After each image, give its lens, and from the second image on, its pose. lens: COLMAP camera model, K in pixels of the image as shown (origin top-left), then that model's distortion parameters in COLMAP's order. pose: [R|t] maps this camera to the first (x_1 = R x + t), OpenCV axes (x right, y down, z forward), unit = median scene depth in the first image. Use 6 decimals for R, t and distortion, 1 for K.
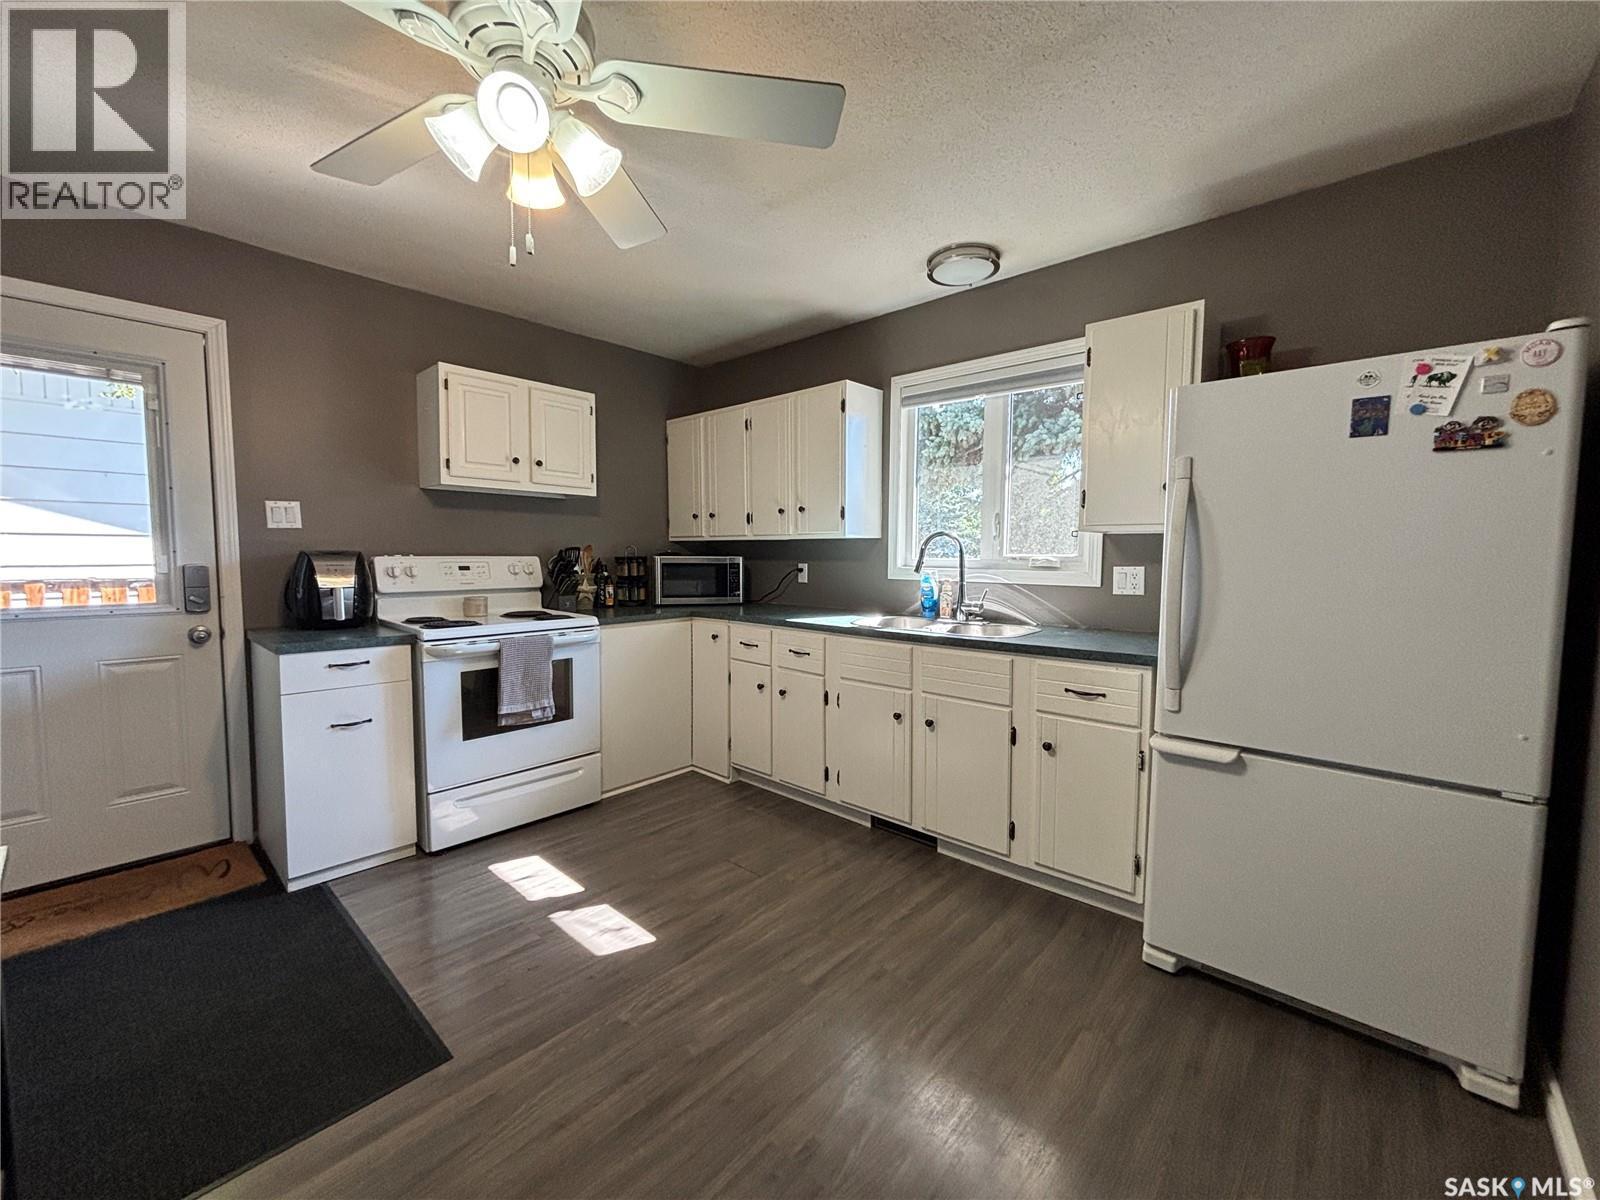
lens RADIAL K [[646.6, 0, 798.6], [0, 646.6, 592.3], [0, 0, 1]] dist [0.001926, -0.000048]
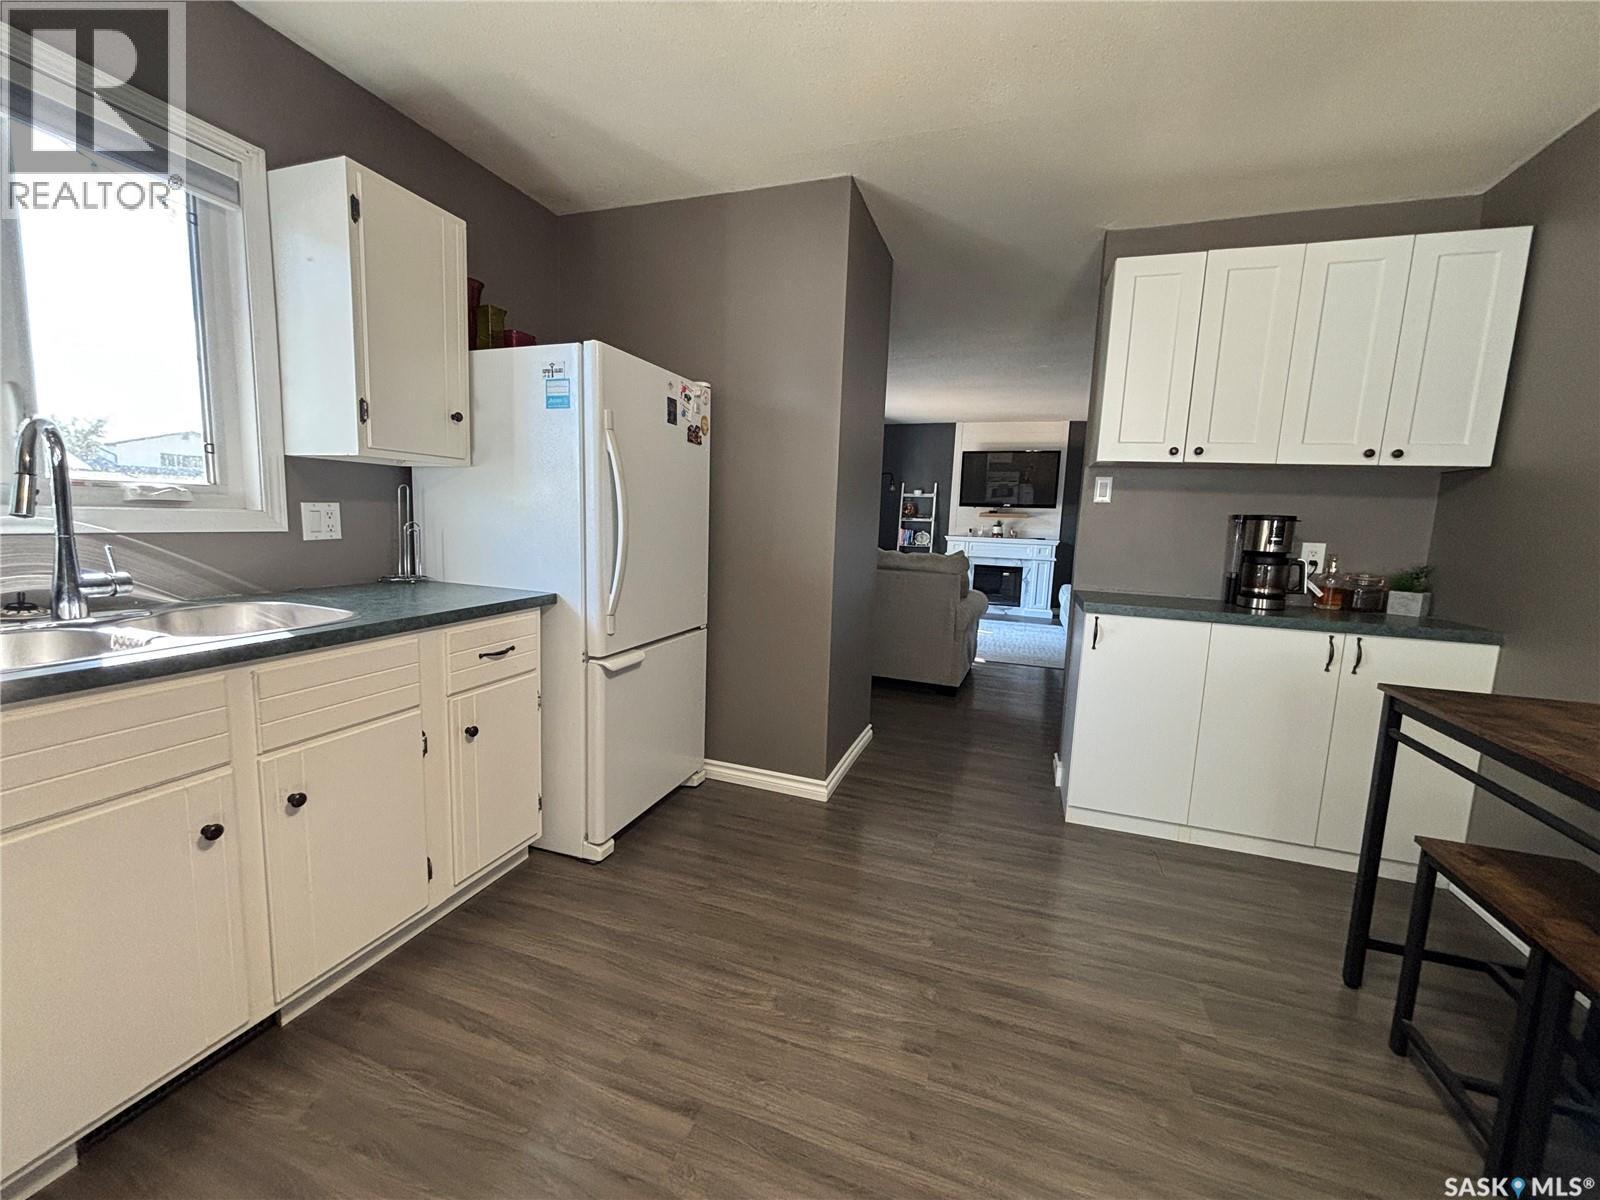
lens RADIAL K [[642.6, 0, 796.2], [0, 642.6, 594.7], [0, 0, 1]] dist [0.004699, -0.000666]
pose [[-0.387948, -0.131492, 0.912253, -0.382989], [0.018934, 0.988425, 0.150523, -0.033821], [-0.921487, 0.075667, -0.380968, 0.738897]]
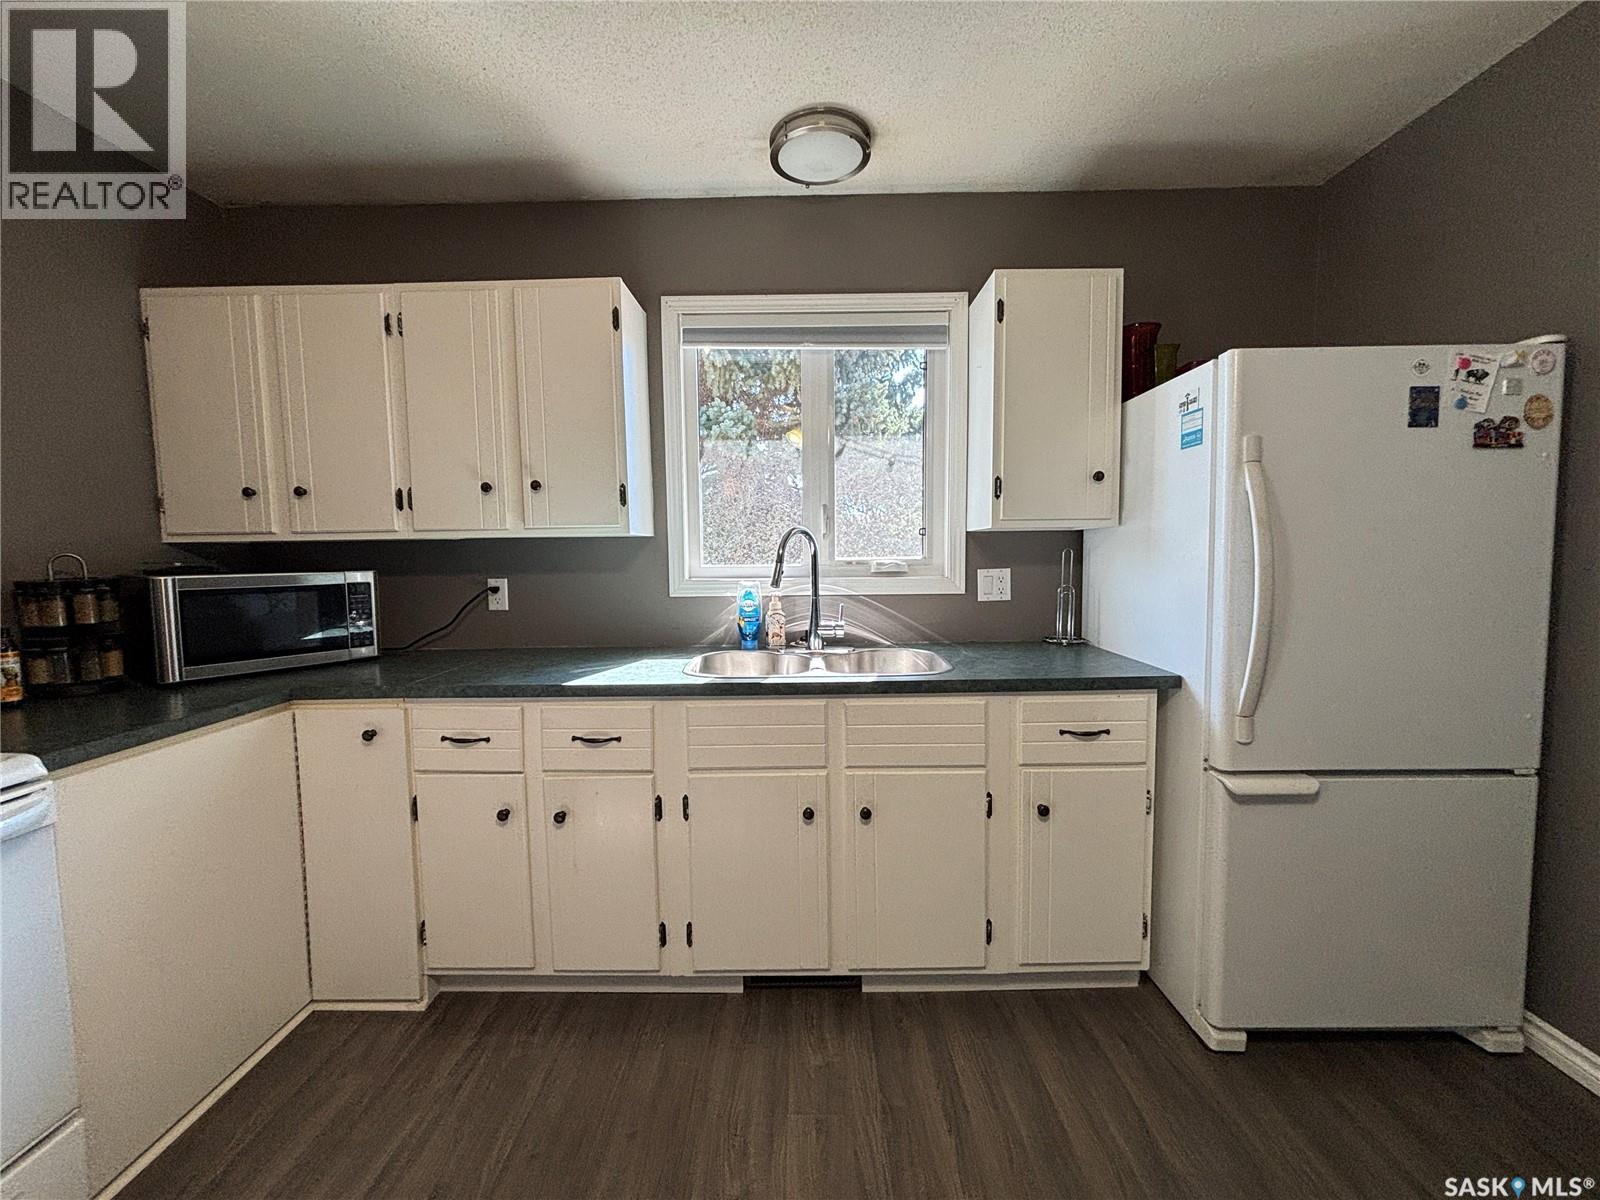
lens RADIAL K [[646.6, 0, 798.6], [0, 646.6, 592.3], [0, 0, 1]] dist [0.001926, -0.000048]
pose [[0.746364, -0.056691, 0.663119, -0.253045], [0.057897, 0.998119, 0.020166, -0.038193], [-0.663015, 0.023341, 0.748242, 0.495225]]
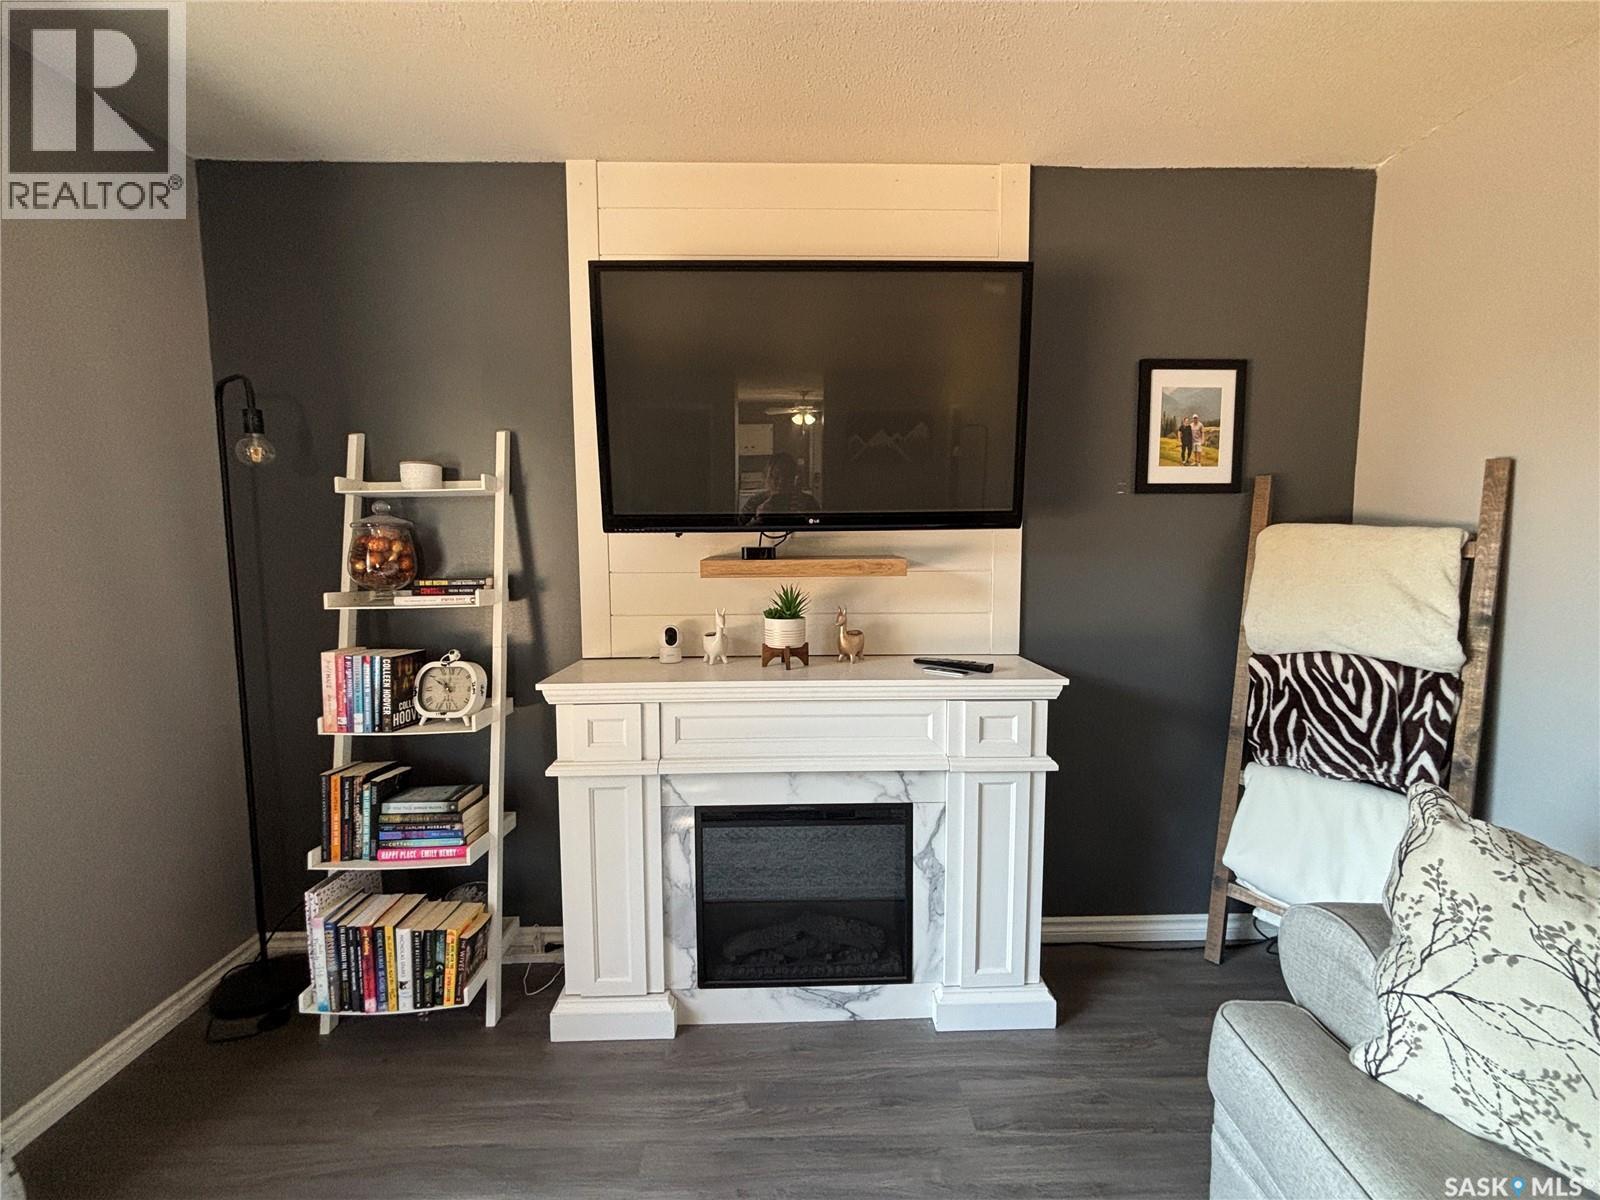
lens RADIAL K [[654.0, 0, 798.7], [0, 654.0, 594.8], [0, 0, 1]] dist [0.015840, -0.003623]
pose [[-0.686687, -0.062623, 0.724251, 1.458979], [0.048838, 0.990058, 0.131911, 0.007772], [-0.725311, 0.125953, -0.676801, -0.789888]]
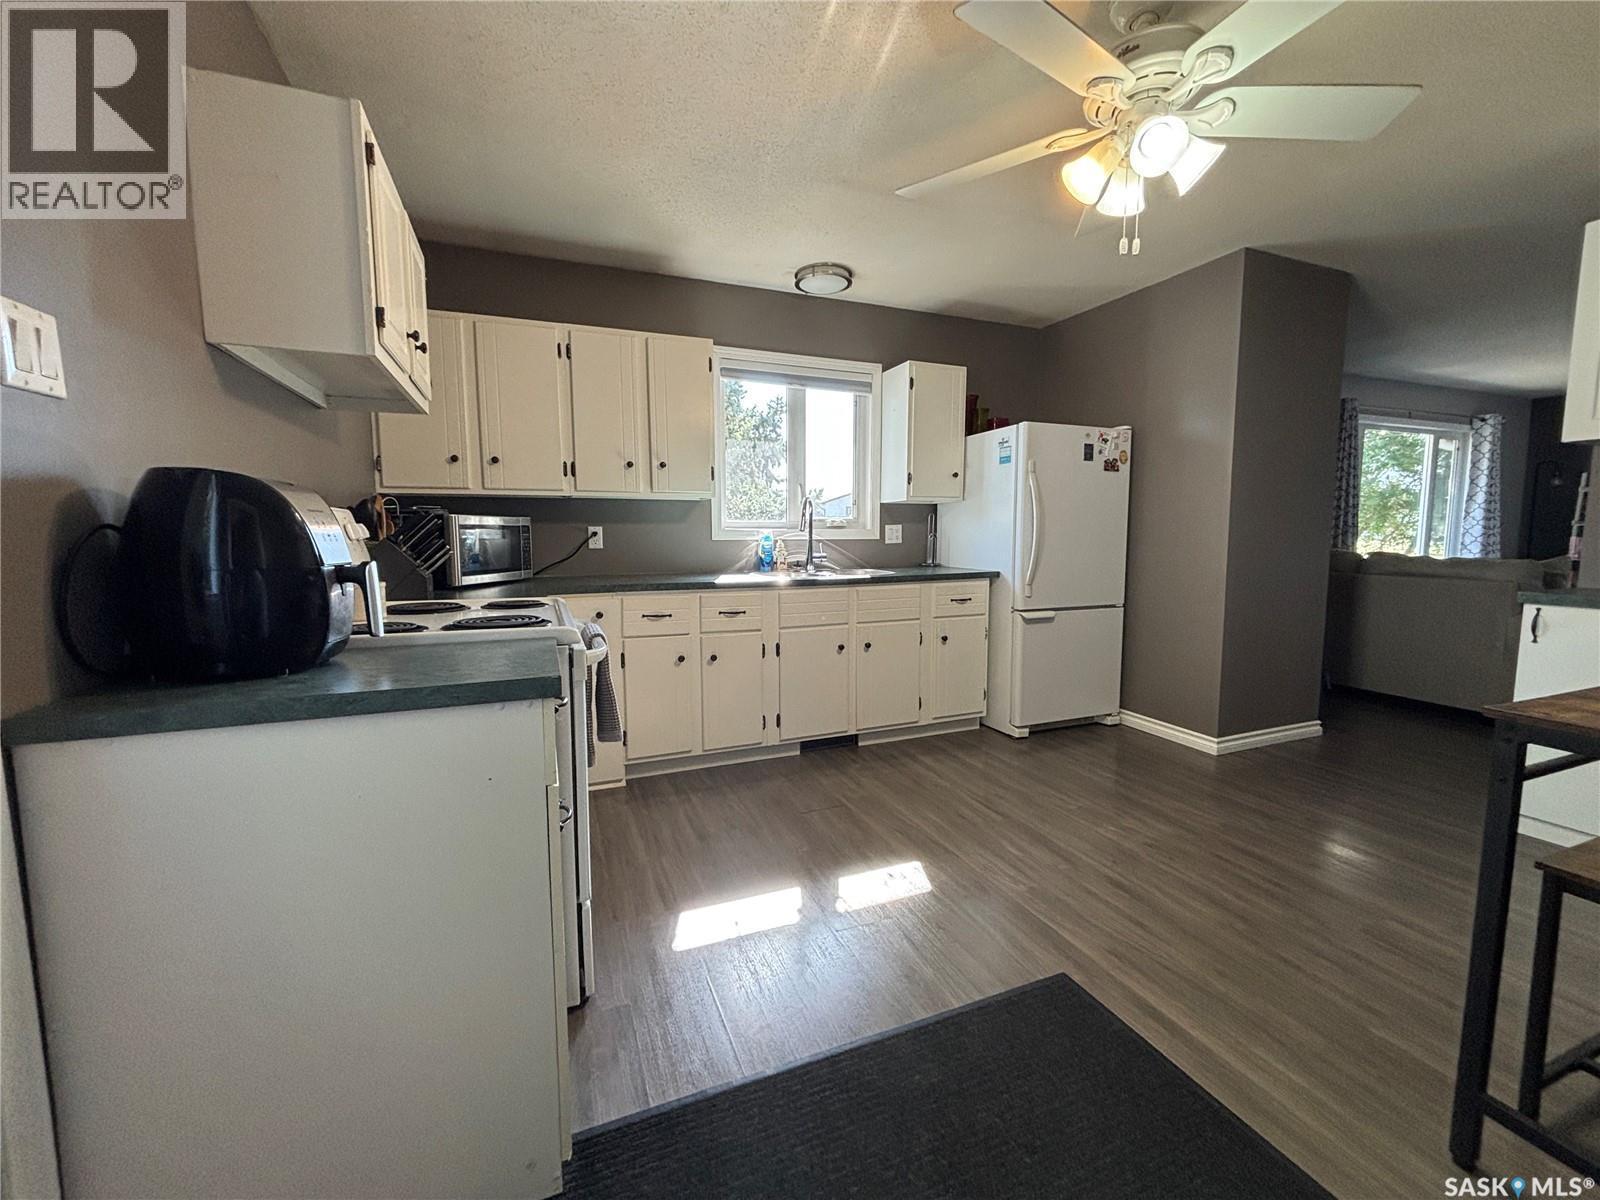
lens RADIAL K [[642.6, 0, 796.2], [0, 642.6, 594.7], [0, 0, 1]] dist [0.004699, -0.000666]
pose [[0.436814, -0.090618, 0.894976, -0.903950], [0.061506, 0.995593, 0.070786, 0.002947], [-0.897447, 0.024126, 0.440463, 0.514789]]
